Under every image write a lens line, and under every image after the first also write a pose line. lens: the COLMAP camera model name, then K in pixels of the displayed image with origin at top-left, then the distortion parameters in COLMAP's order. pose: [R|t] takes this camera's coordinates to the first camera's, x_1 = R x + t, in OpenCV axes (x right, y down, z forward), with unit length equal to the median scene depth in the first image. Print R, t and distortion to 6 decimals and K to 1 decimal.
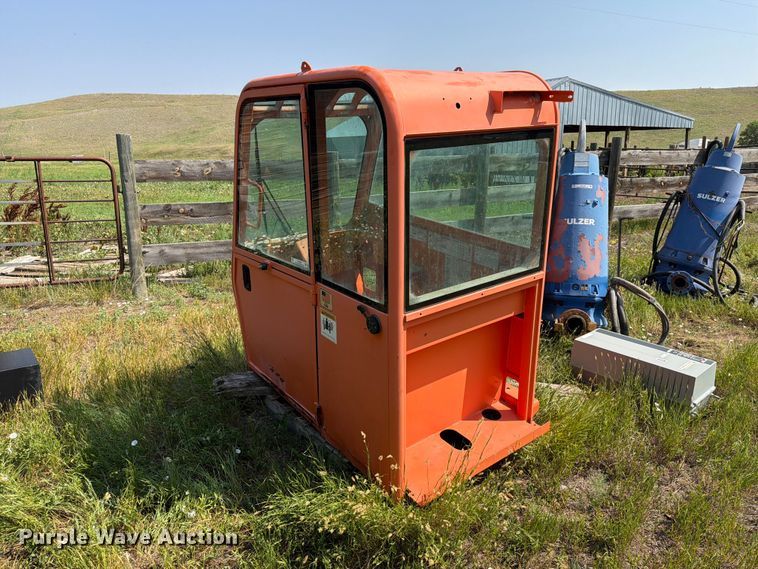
lens RADIAL K [[536.7, 0, 378.4], [0, 536.7, 284.7], [0, 0, 1]] dist [0.030538, -0.040046]
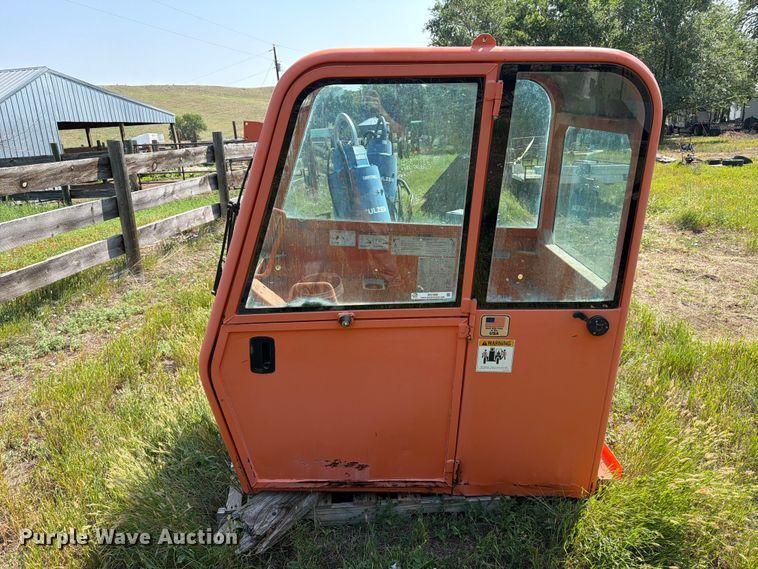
lens RADIAL K [[536.7, 0, 377.1], [0, 536.7, 282.2], [0, 0, 1]] dist [0.030538, -0.040046]
pose [[0.580607, -0.245377, 0.776328, -0.654490], [0.243706, 0.962164, 0.121850, -0.144130], [-0.776854, 0.118449, 0.618439, 0.486748]]
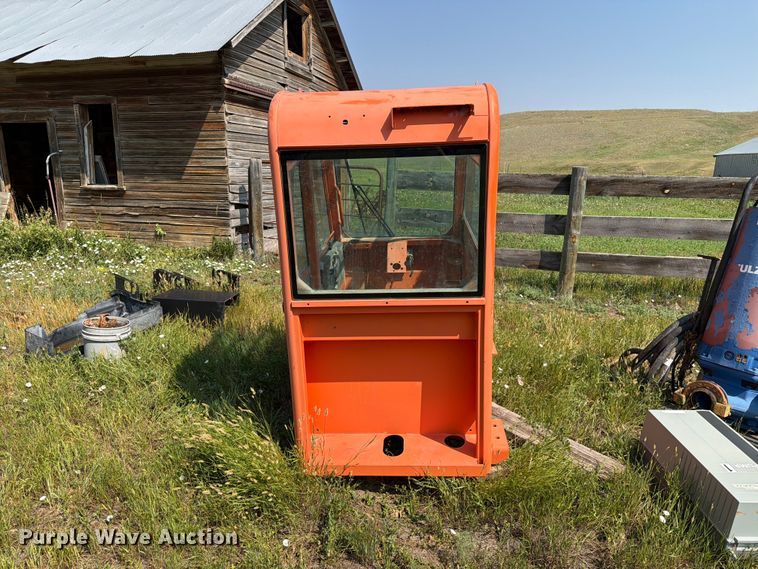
lens RADIAL K [[536.7, 0, 379.2], [0, 536.7, 283.4], [0, 0, 1]] dist [0.030538, -0.040046]
pose [[0.754259, 0.170842, -0.633961, 0.603719], [-0.188818, 0.981206, 0.039770, -0.041752], [0.628841, 0.089706, 0.772342, 0.140475]]
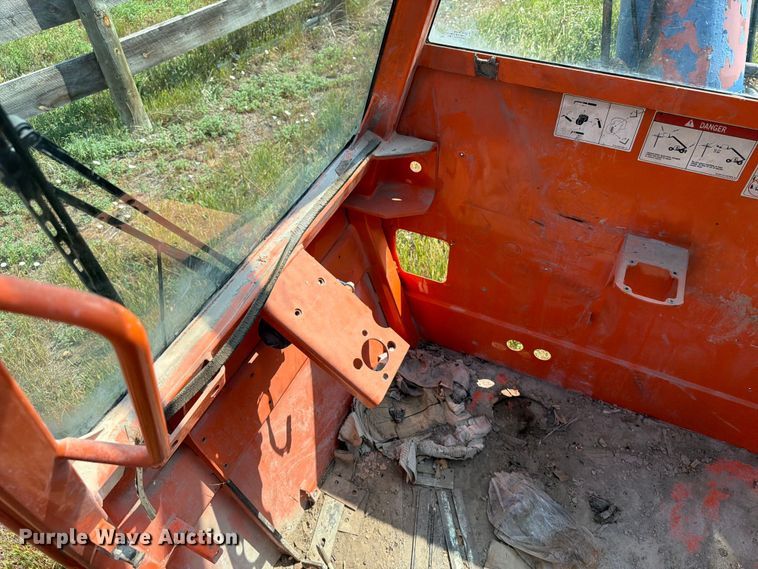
lens RADIAL K [[536.7, 0, 379.4], [0, 536.7, 270.4], [0, 0, 1]] dist [0.030538, -0.040046]
pose [[0.884025, -0.360883, 0.297093, -0.189130], [0.200519, 0.866900, 0.456372, -0.214292], [-0.422247, -0.343872, 0.838725, 0.856664]]
